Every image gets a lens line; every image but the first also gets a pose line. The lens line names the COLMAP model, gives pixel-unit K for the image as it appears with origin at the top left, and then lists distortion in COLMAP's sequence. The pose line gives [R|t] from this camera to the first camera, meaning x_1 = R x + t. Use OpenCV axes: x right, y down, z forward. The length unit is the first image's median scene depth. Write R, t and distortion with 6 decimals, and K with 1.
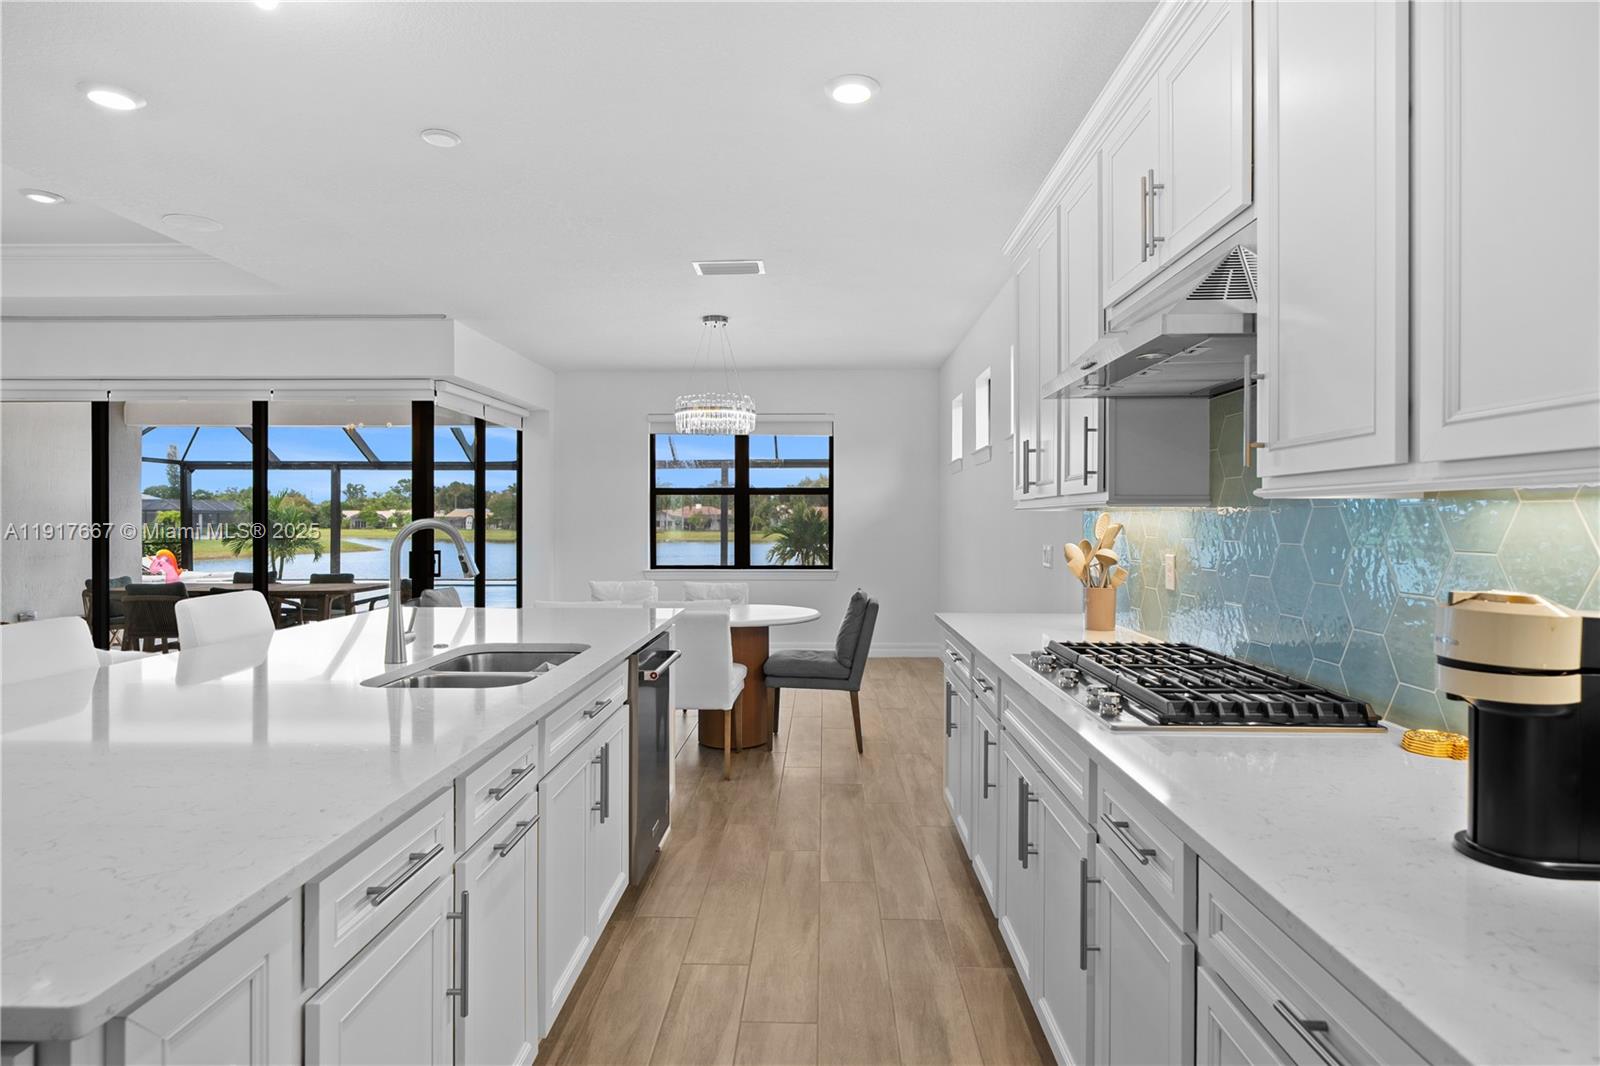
lens RADIAL K [[879.6, 0, 800.0], [0, 879.6, 533.0], [0, 0, 1]] dist [-0.000912, -0.000031]
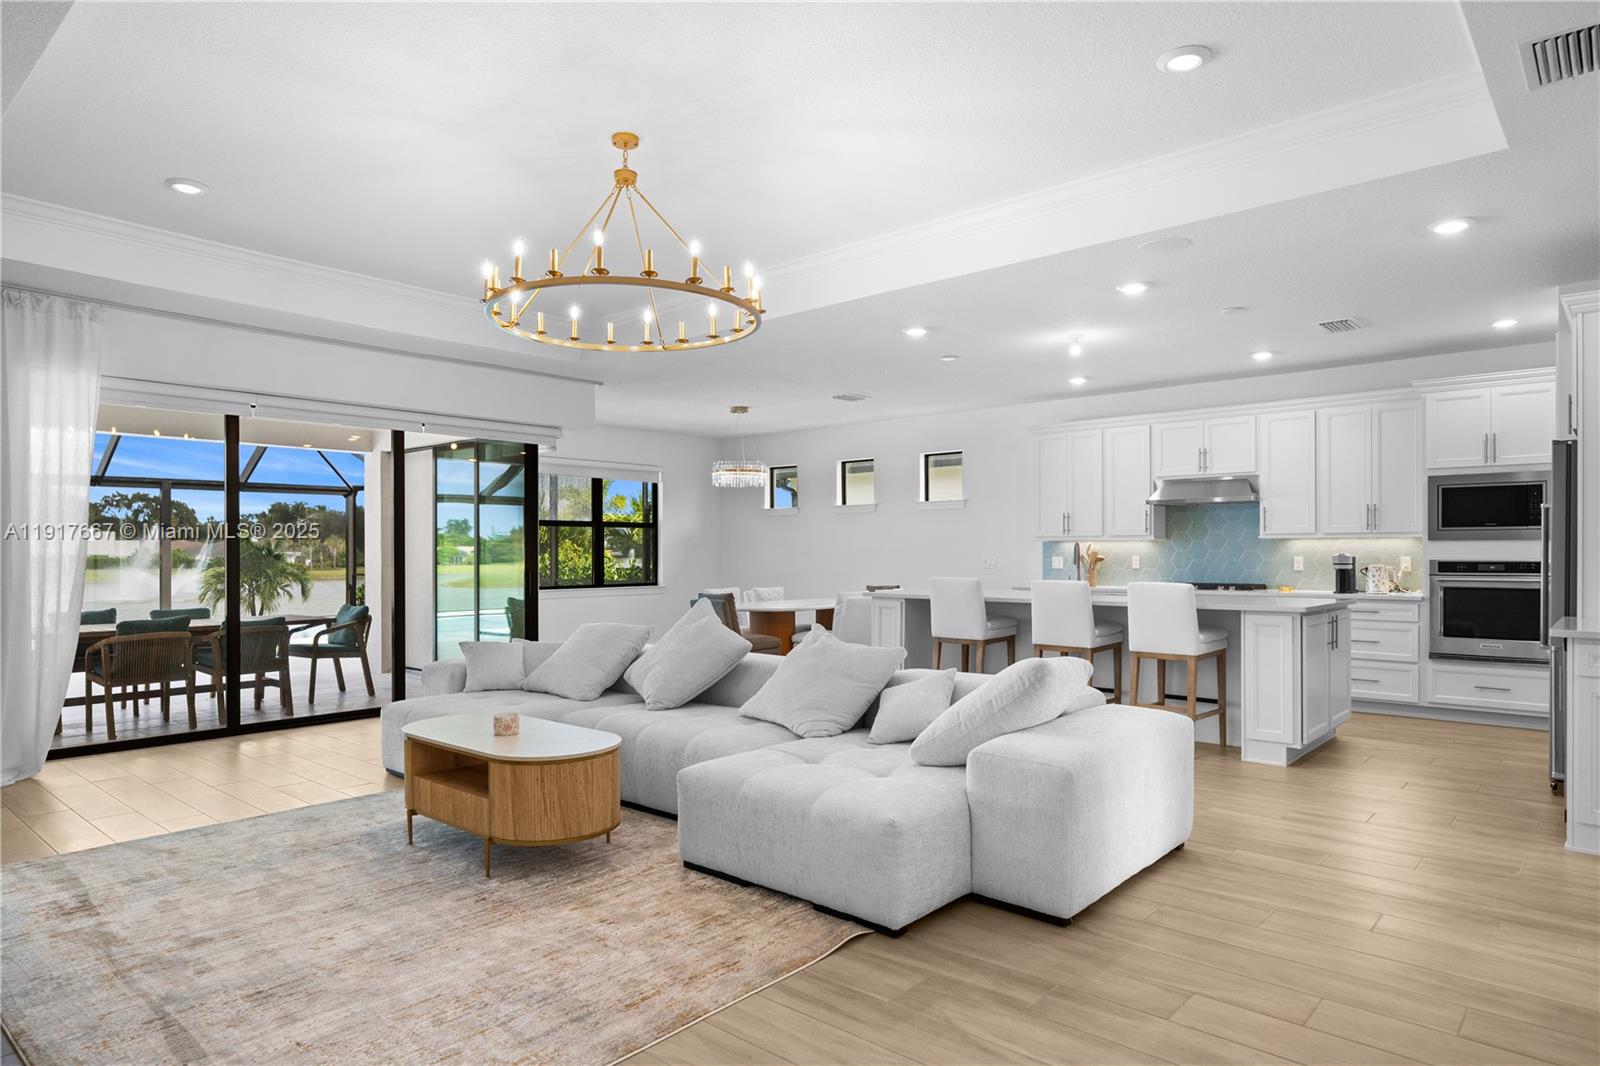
lens RADIAL K [[940.6, 0, 797.6], [0, 940.6, 545.5], [0, 0, 1]] dist [-0.003077, 0.000068]
pose [[0.638420, 0.001879, 0.769686, -0.945675], [0.016322, 0.999739, -0.015979, 0.009661], [-0.769515, 0.022764, 0.638223, -0.063371]]
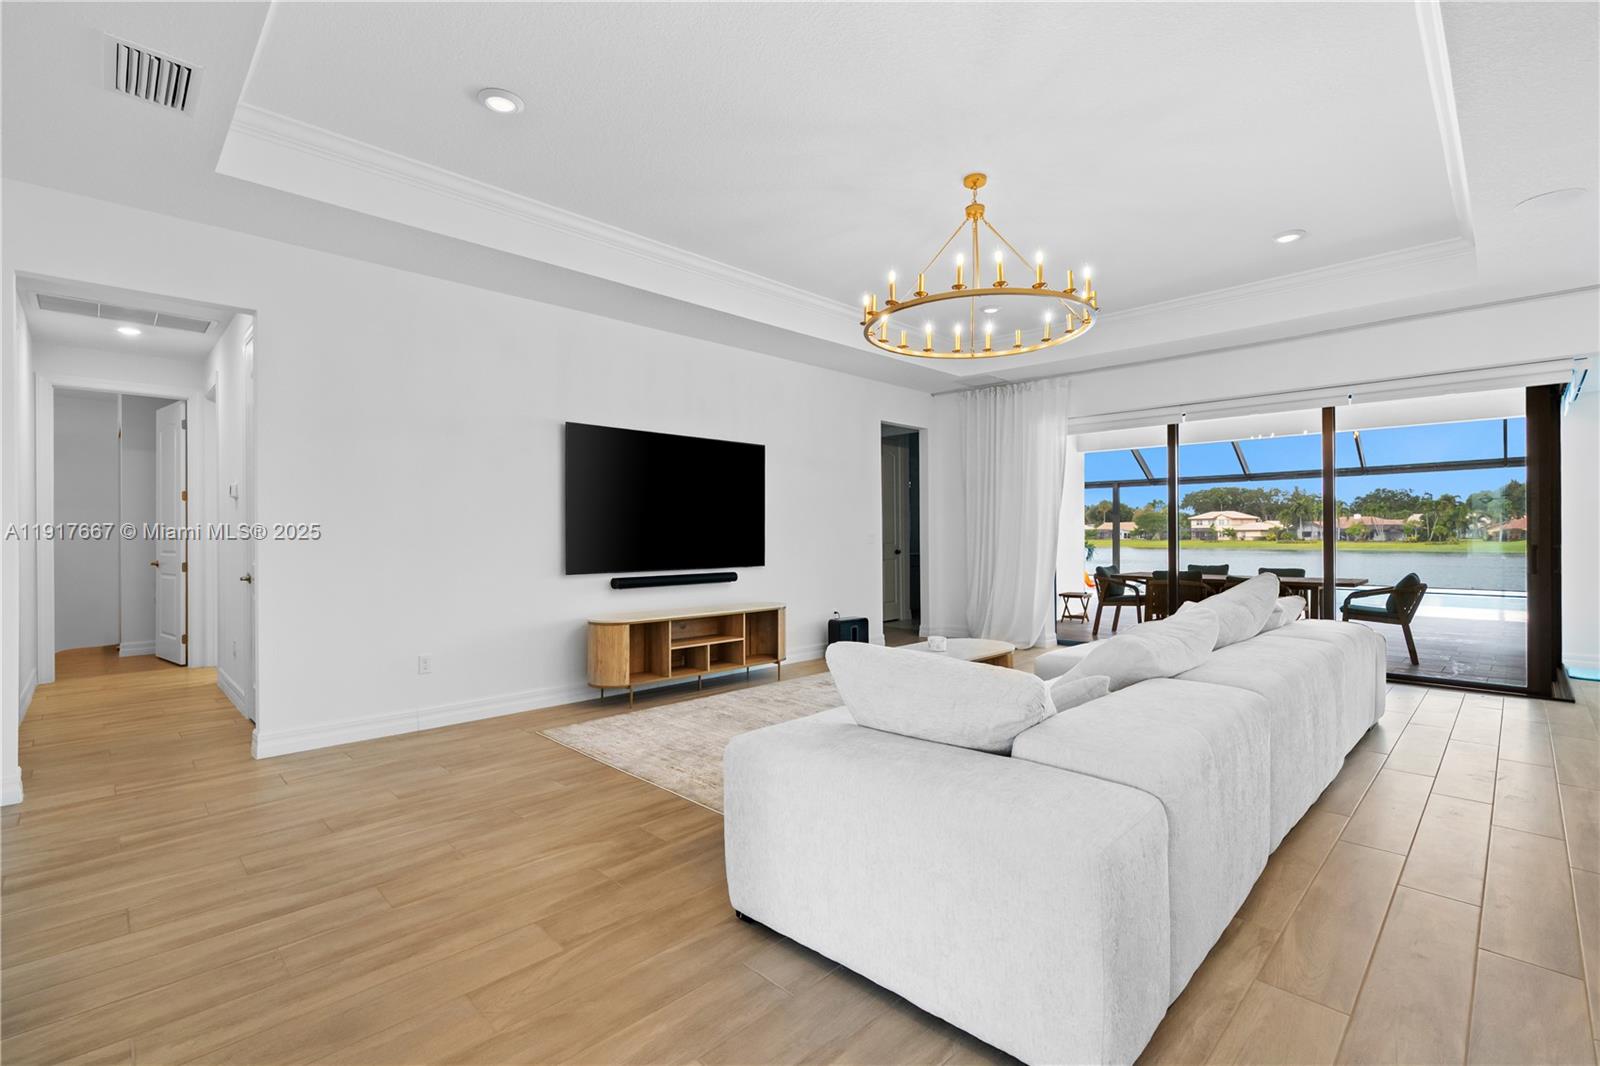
lens RADIAL K [[715.9, 0, 800.0], [0, 715.9, 533.0], [0, 0, 1]] dist [-0.001225, -0.000398]
pose [[0.725313, -0.005314, -0.688399, -0.390882], [-0.004547, 0.999911, -0.012510, 0.016882], [0.688404, 0.012204, 0.725225, -0.084913]]
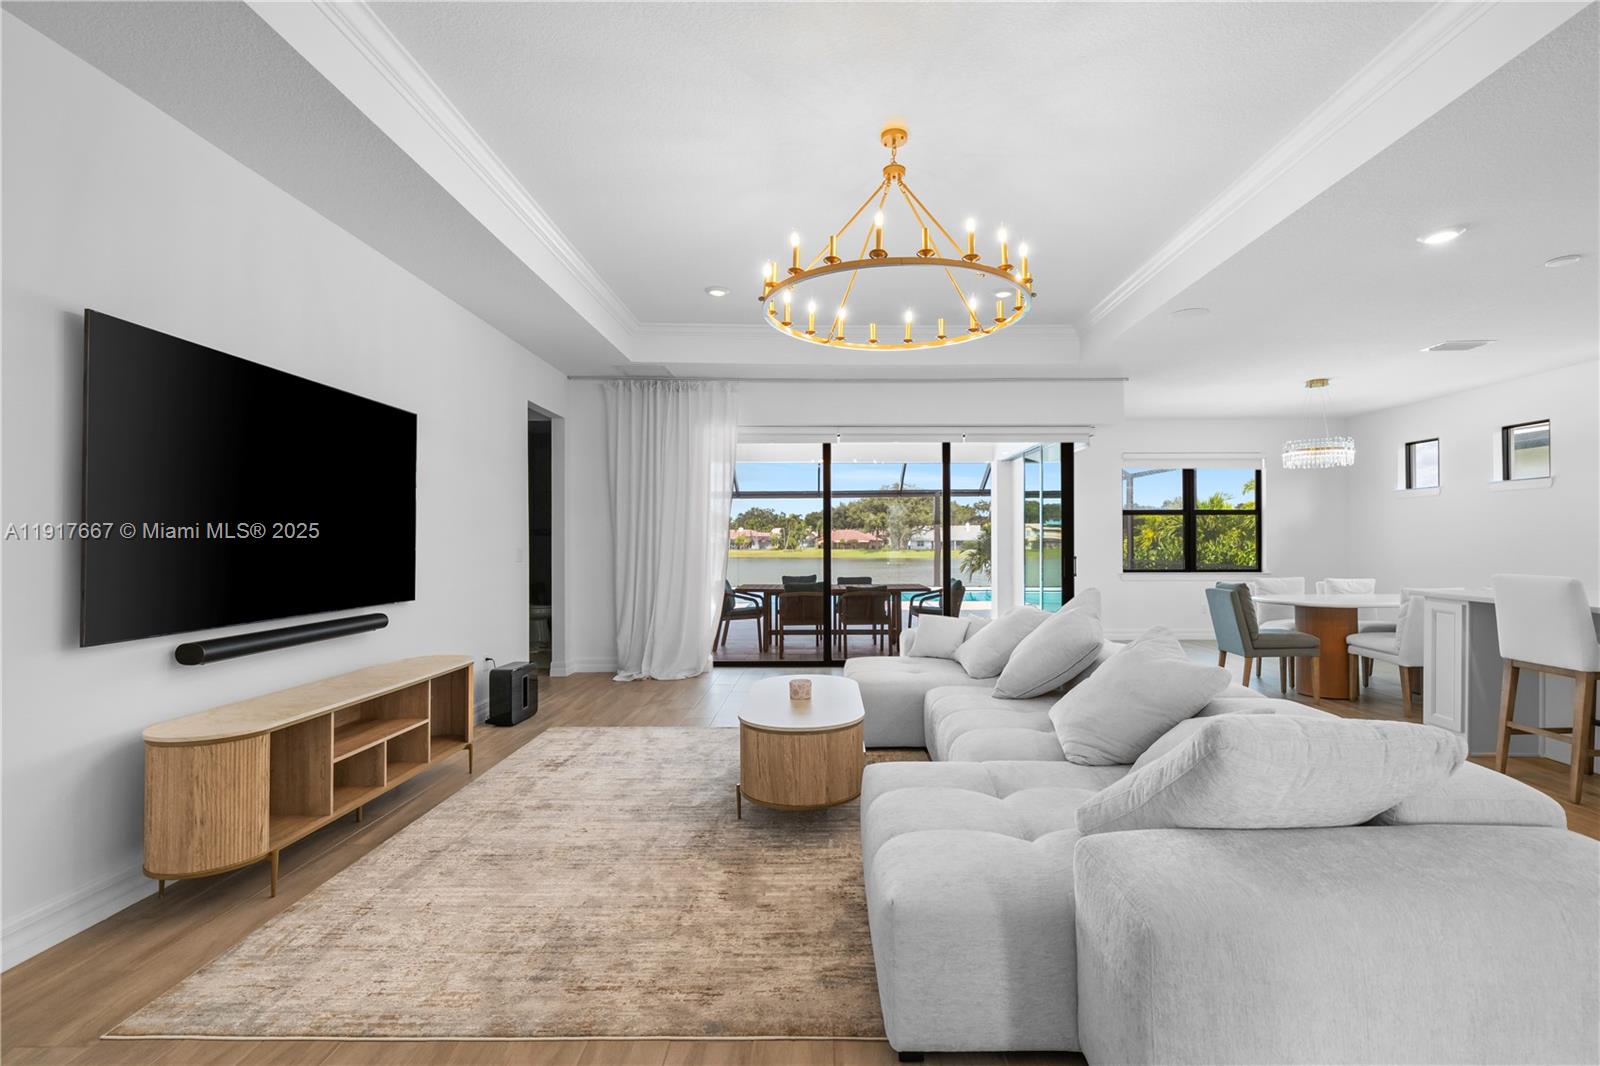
lens RADIAL K [[724.8, 0, 825.9], [0, 724.8, 537.6], [0, 0, 1]] dist [-0.001486, -0.001066]
pose [[0.999496, -0.003670, 0.031545, -0.671943], [0.004276, 0.999807, -0.019163, 0.010090], [-0.031468, 0.019288, 0.999319, -0.066452]]
